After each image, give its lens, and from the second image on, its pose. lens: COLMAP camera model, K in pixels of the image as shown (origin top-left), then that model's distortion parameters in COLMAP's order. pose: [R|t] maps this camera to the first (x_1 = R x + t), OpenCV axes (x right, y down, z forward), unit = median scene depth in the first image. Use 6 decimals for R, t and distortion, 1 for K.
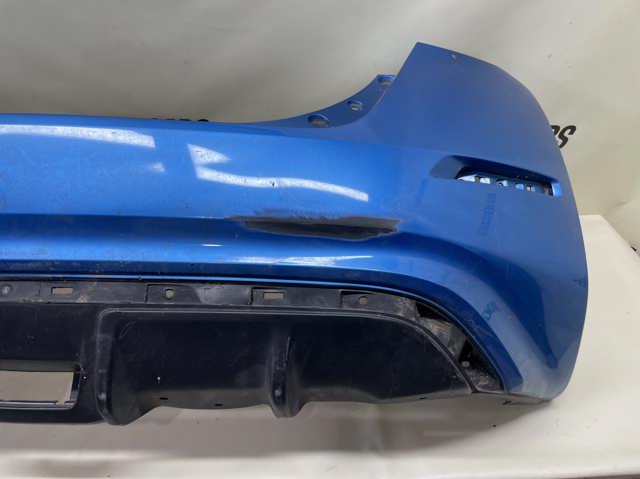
lens RADIAL K [[477.5, 0, 320.0], [0, 477.5, 239.5], [0, 0, 1]] dist [0.090053, -0.139461]
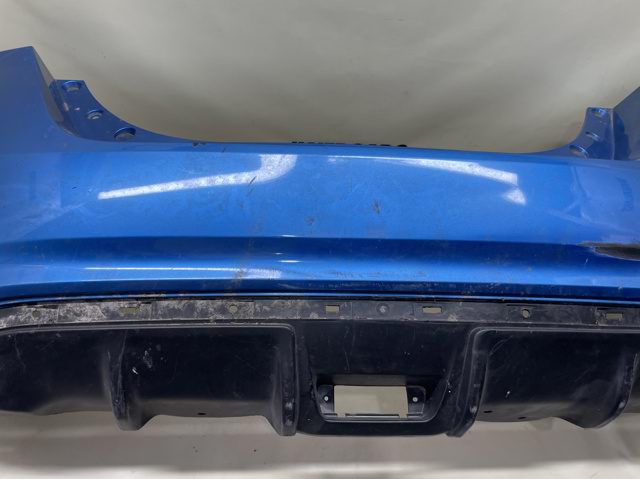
lens RADIAL K [[477.5, 0, 320.0], [0, 477.5, 239.5], [0, 0, 1]] dist [0.090053, -0.139461]
pose [[0.999115, 0.007720, 0.041344, -0.831084], [-0.006546, 0.999574, -0.028458, -0.020062], [-0.041546, 0.028162, 0.998740, -0.068964]]
